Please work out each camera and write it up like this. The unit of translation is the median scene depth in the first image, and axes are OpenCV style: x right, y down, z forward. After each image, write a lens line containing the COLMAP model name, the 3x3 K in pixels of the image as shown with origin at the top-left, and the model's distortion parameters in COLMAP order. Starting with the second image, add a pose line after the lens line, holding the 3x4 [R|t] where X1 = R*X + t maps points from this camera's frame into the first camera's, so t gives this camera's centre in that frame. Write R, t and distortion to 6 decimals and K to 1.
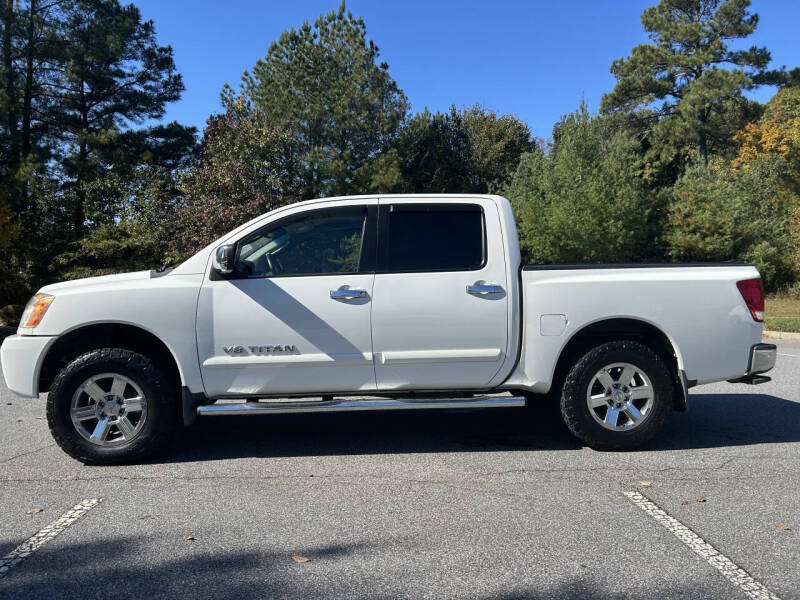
lens RADIAL K [[599.8, 0, 401.6], [0, 599.8, 296.5], [0, 0, 1]] dist [0.048835, -0.043273]
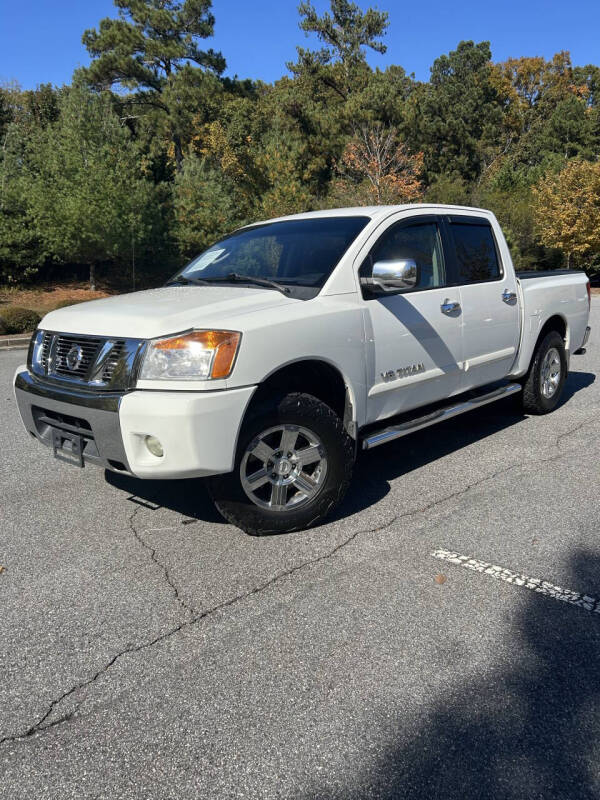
lens RADIAL K [[599.8, 0, 303.6], [0, 599.8, 398.5], [0, 0, 1]] dist [0.048835, -0.043273]
pose [[0.728788, -0.153957, 0.667207, -0.147940], [0.032746, 0.981117, 0.190623, -0.008425], [-0.683956, -0.117075, 0.720068, 0.062254]]
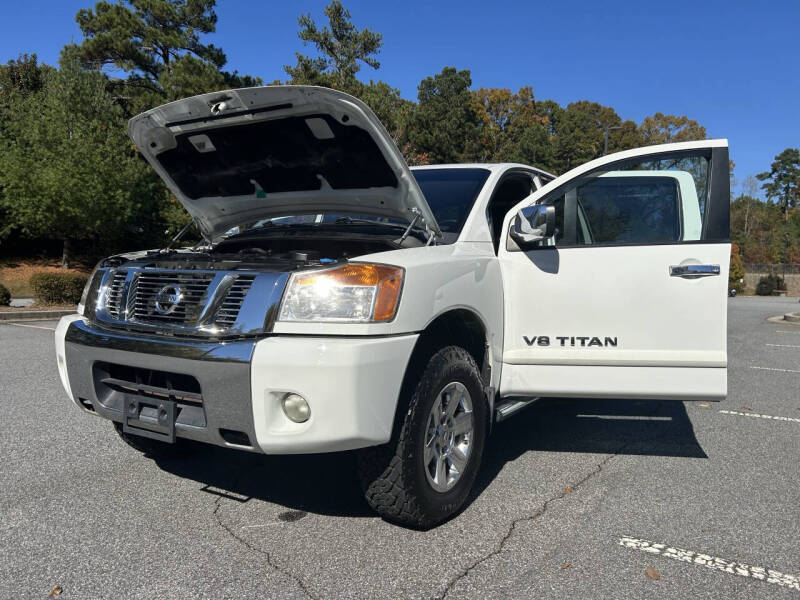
lens RADIAL K [[599.8, 0, 404.1], [0, 599.8, 298.0], [0, 0, 1]] dist [0.048835, -0.043273]
pose [[0.581341, -0.021549, 0.813375, -0.154828], [-0.013055, 0.999274, 0.035805, 0.000997], [-0.813555, -0.031434, 0.580637, 0.096035]]
